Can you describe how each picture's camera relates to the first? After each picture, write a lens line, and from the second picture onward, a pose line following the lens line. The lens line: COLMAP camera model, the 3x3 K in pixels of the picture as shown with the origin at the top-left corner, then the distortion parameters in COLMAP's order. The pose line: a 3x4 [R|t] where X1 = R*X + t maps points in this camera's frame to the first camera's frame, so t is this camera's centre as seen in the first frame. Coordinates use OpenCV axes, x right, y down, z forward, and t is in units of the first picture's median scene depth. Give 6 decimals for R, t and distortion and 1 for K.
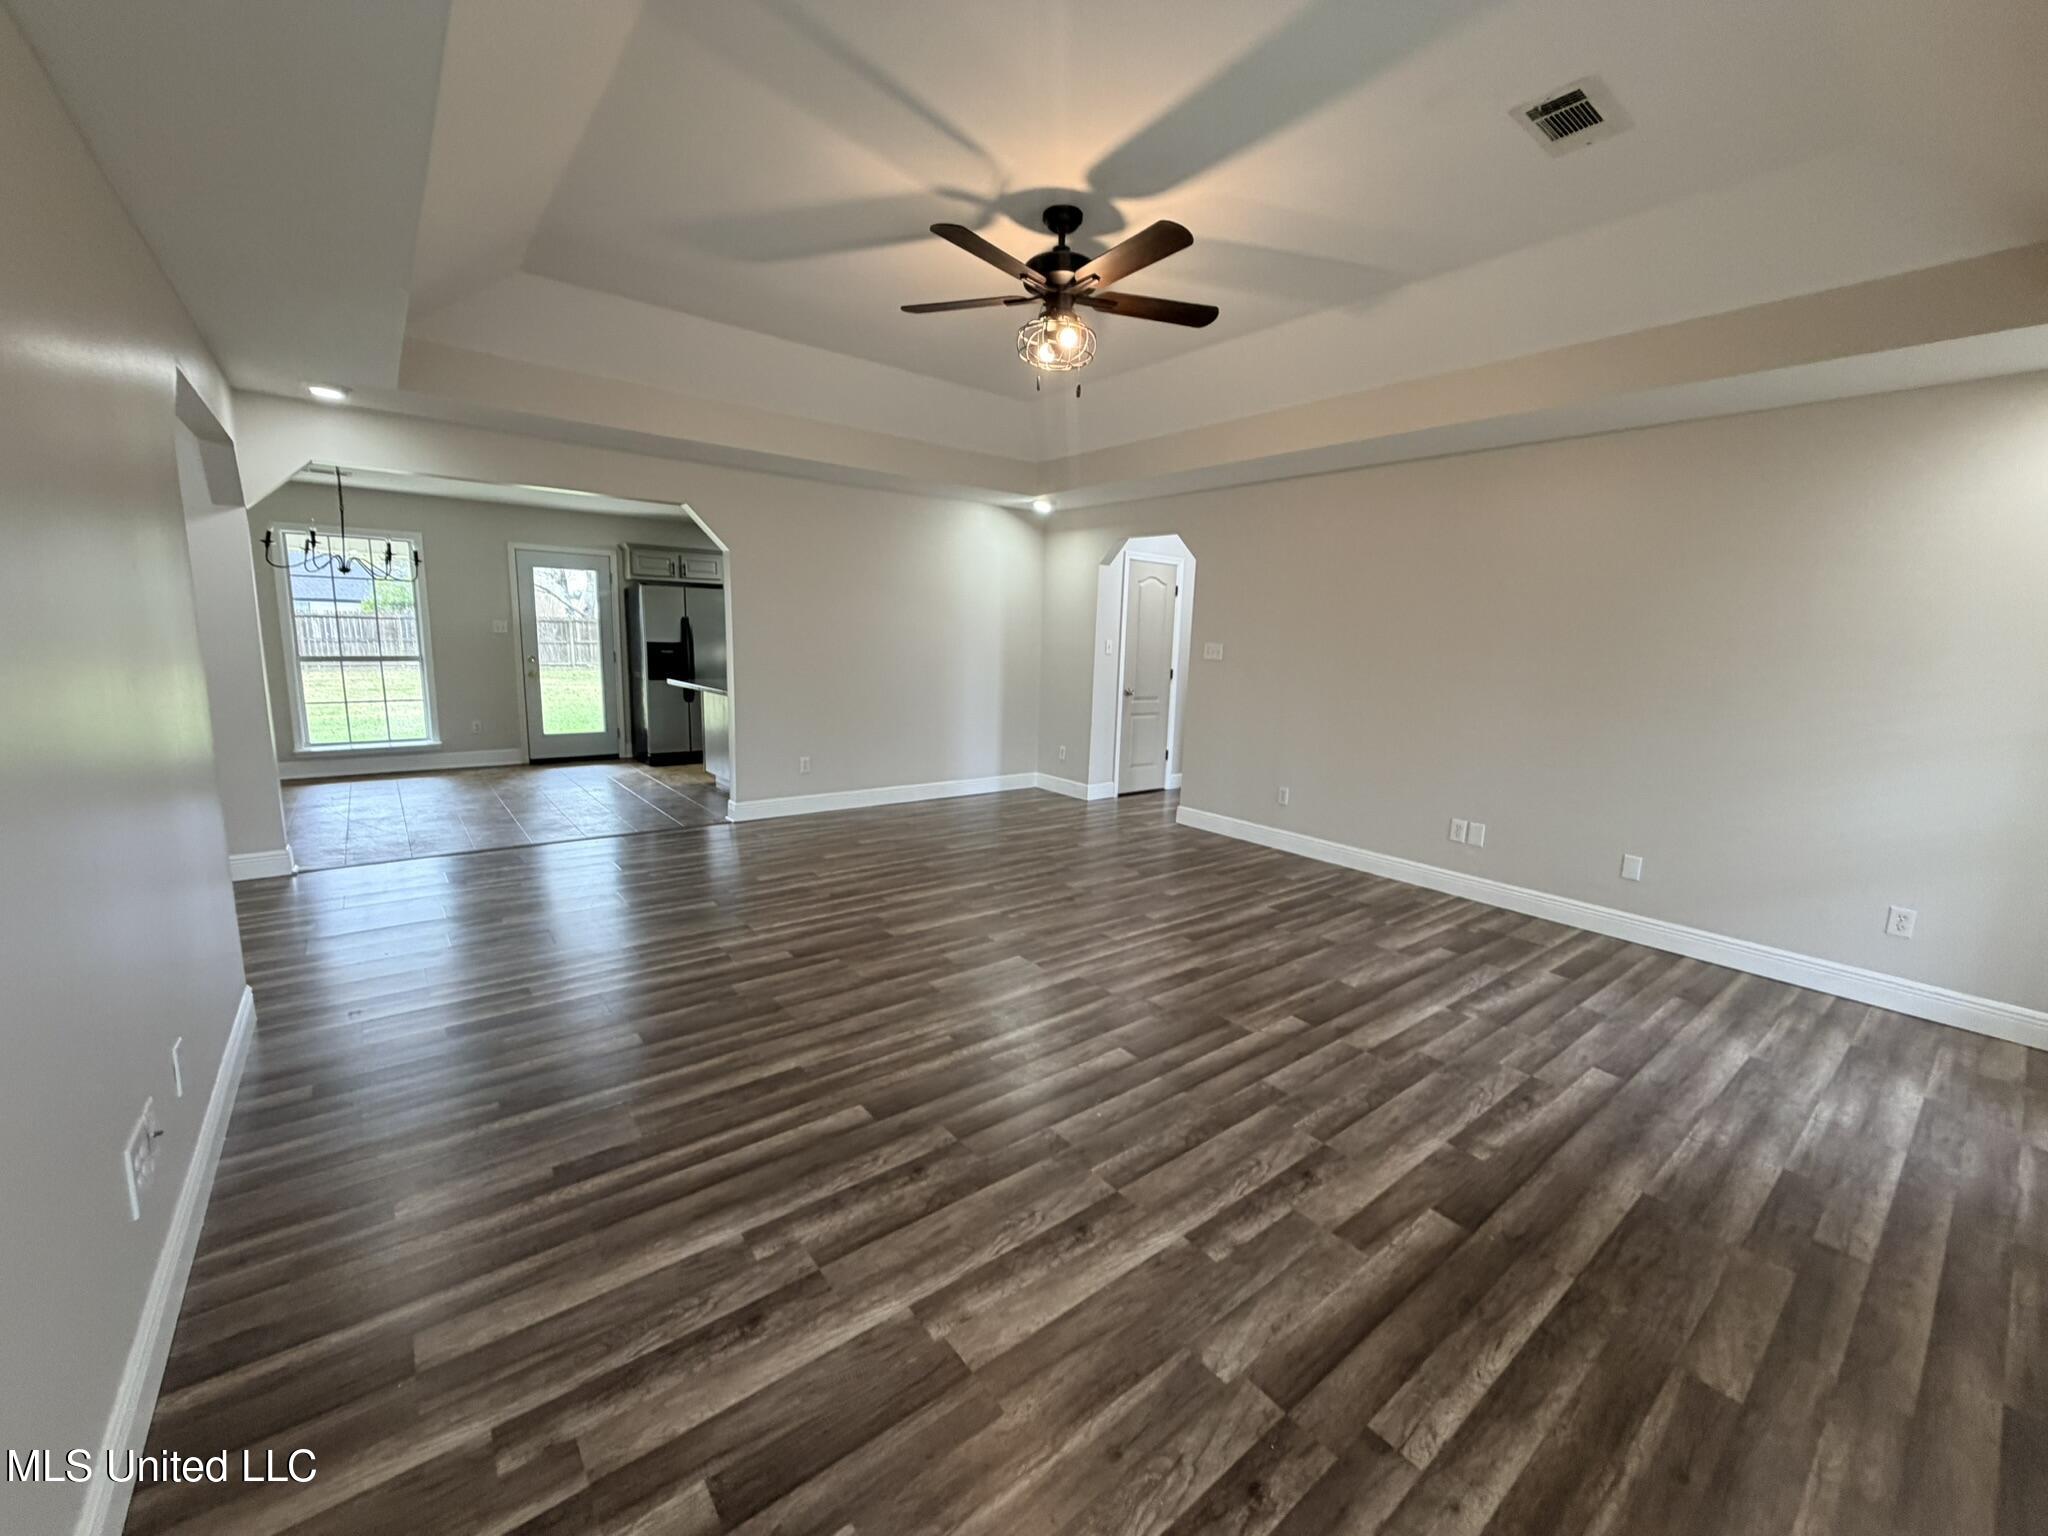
lens RADIAL K [[818.6, 0, 1012.9], [0, 818.6, 768.7], [0, 0, 1]] dist [0.001158, 0.001007]
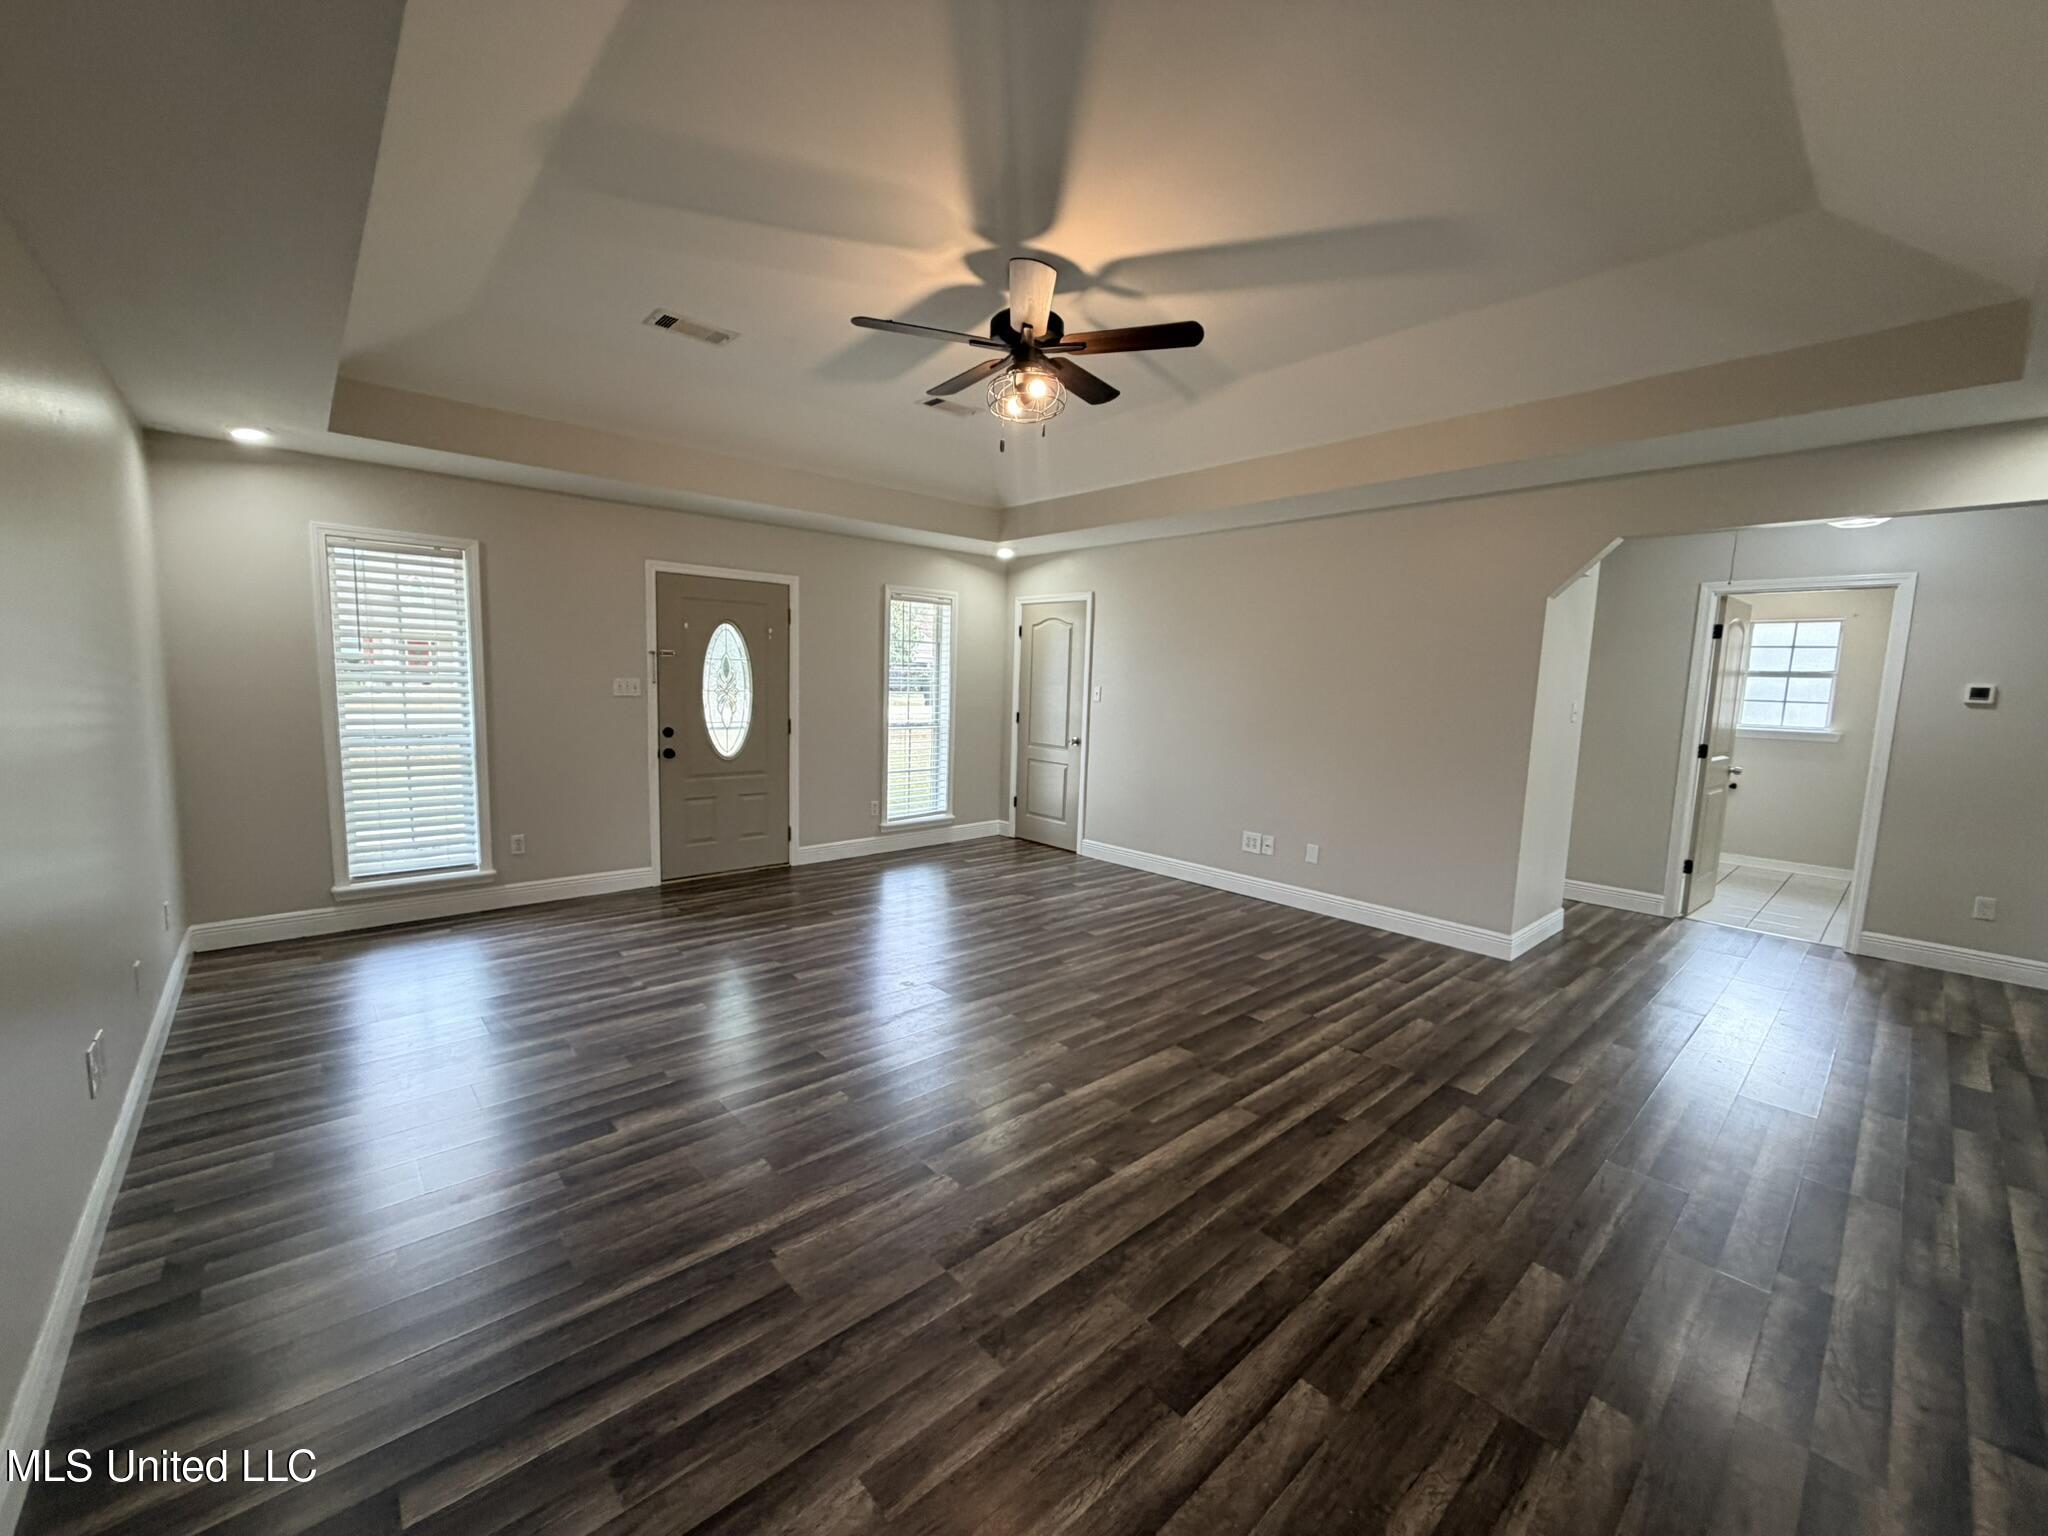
lens RADIAL K [[818.6, 0, 1014.2], [0, 818.6, 760.9], [0, 0, 1]] dist [0.001158, 0.001007]
pose [[-0.996584, -0.049595, -0.066029, 0.062668], [-0.065128, 0.963629, 0.259186, -0.194074], [0.050773, 0.262601, -0.963568, 1.155501]]
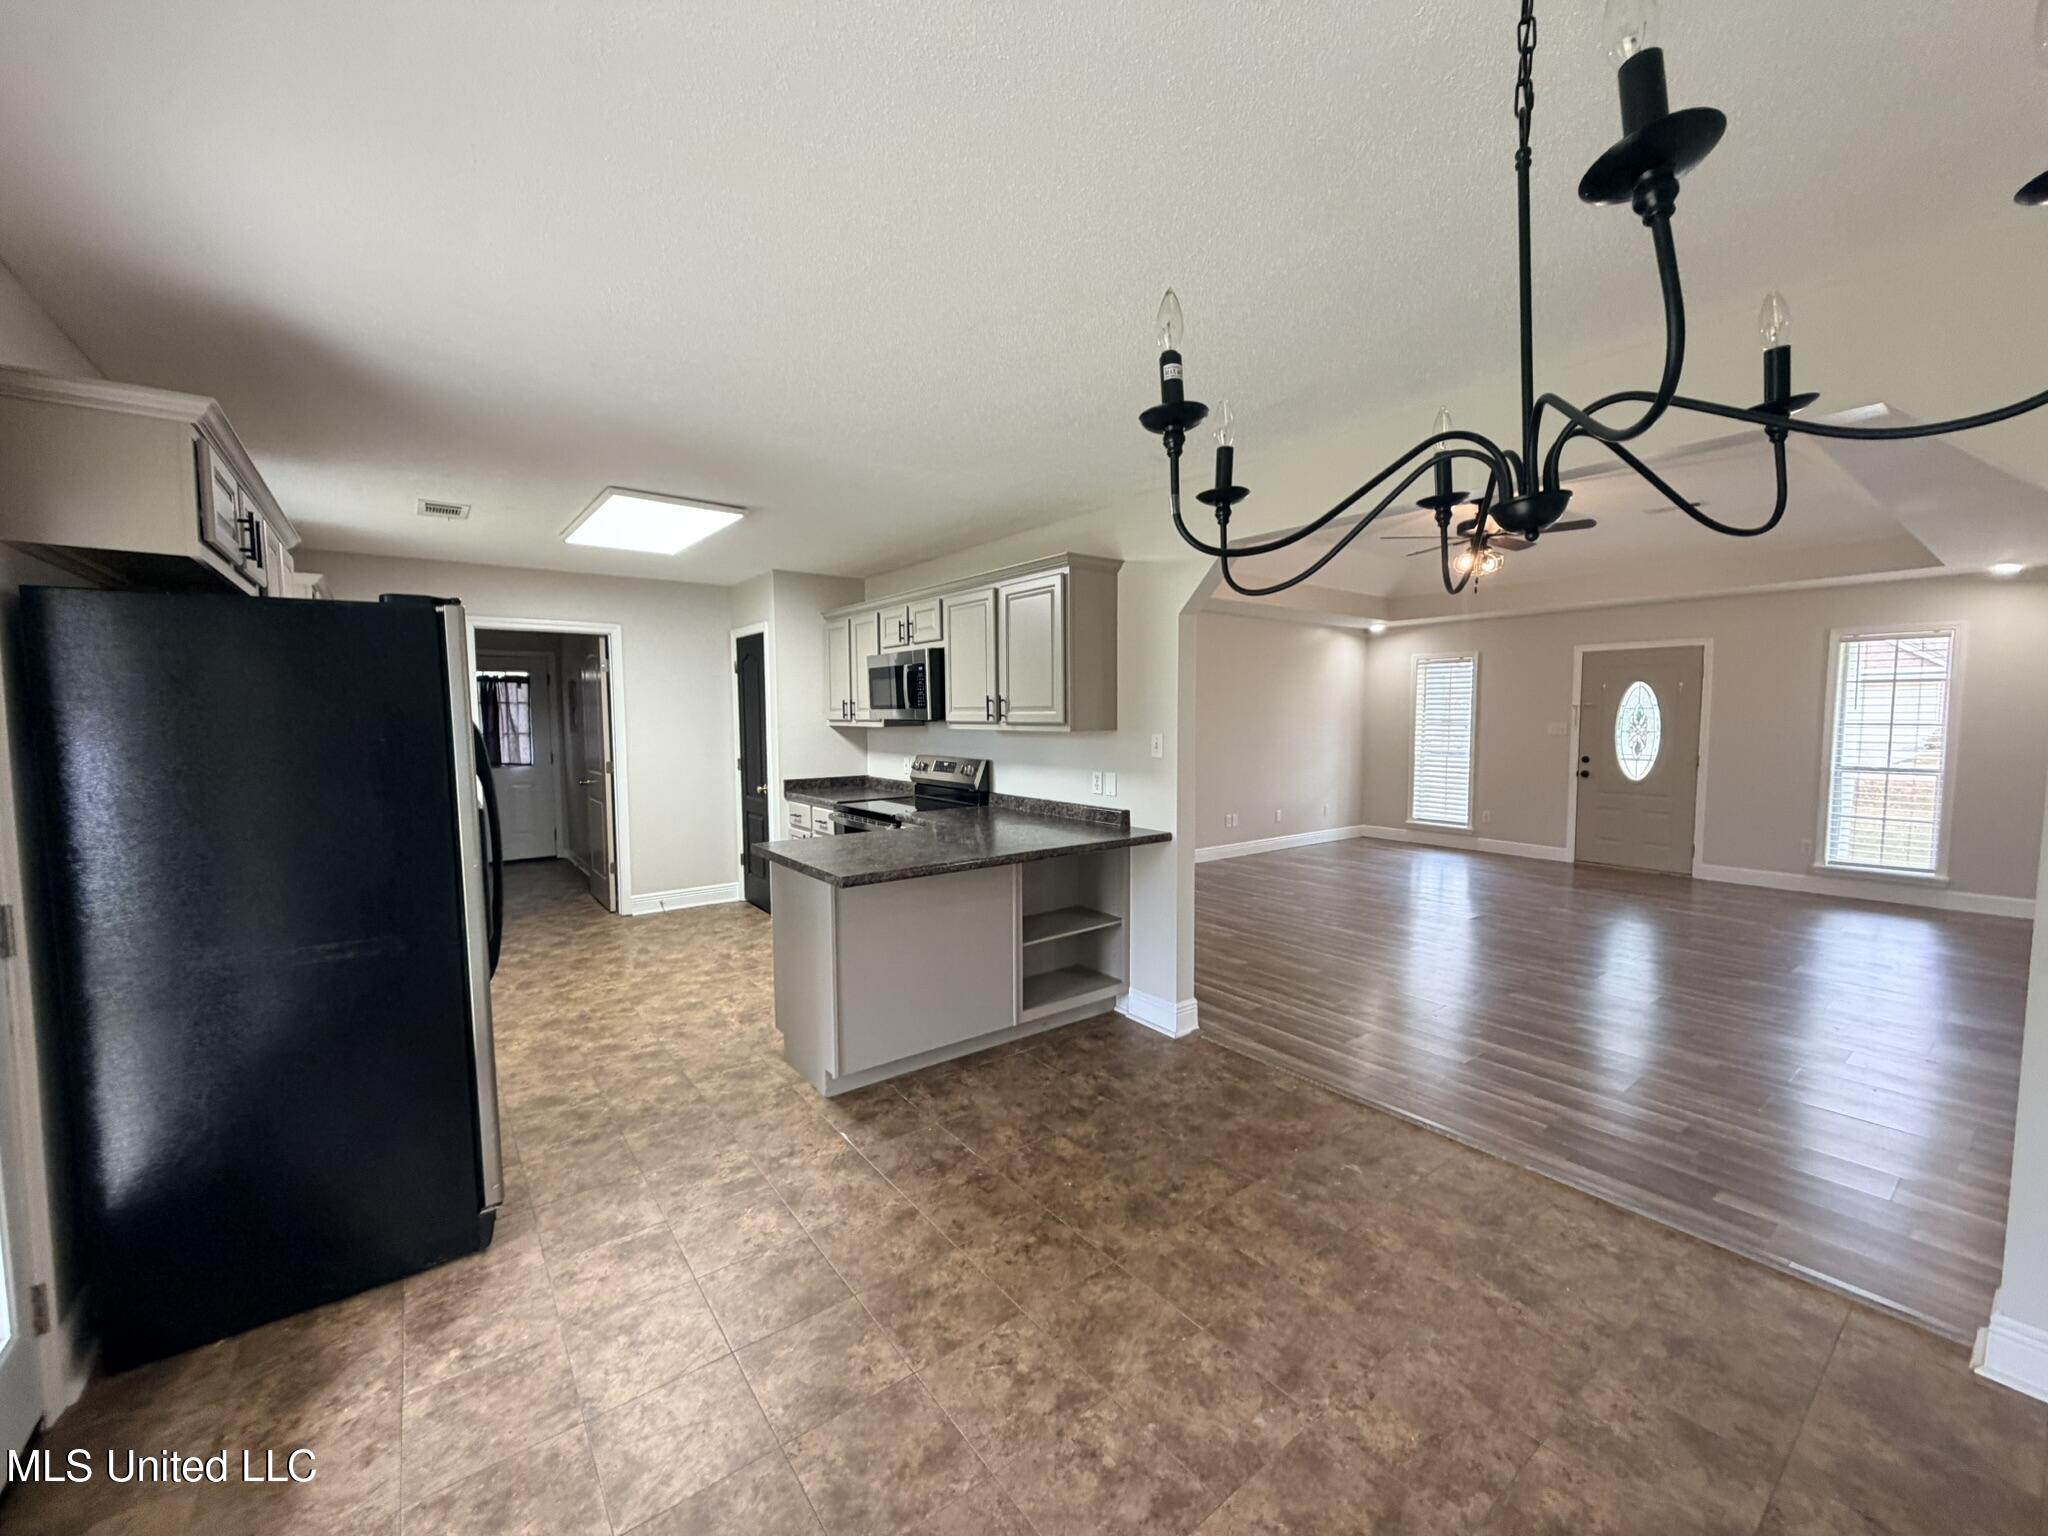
lens RADIAL K [[818.6, 0, 1005.3], [0, 818.6, 776.9], [0, 0, 1]] dist [0.001158, 0.001007]
pose [[0.030855, -0.109379, 0.993521, -0.994352], [0.165049, 0.980907, 0.102865, -0.229905], [-0.985803, 0.160806, 0.048318, 1.121667]]
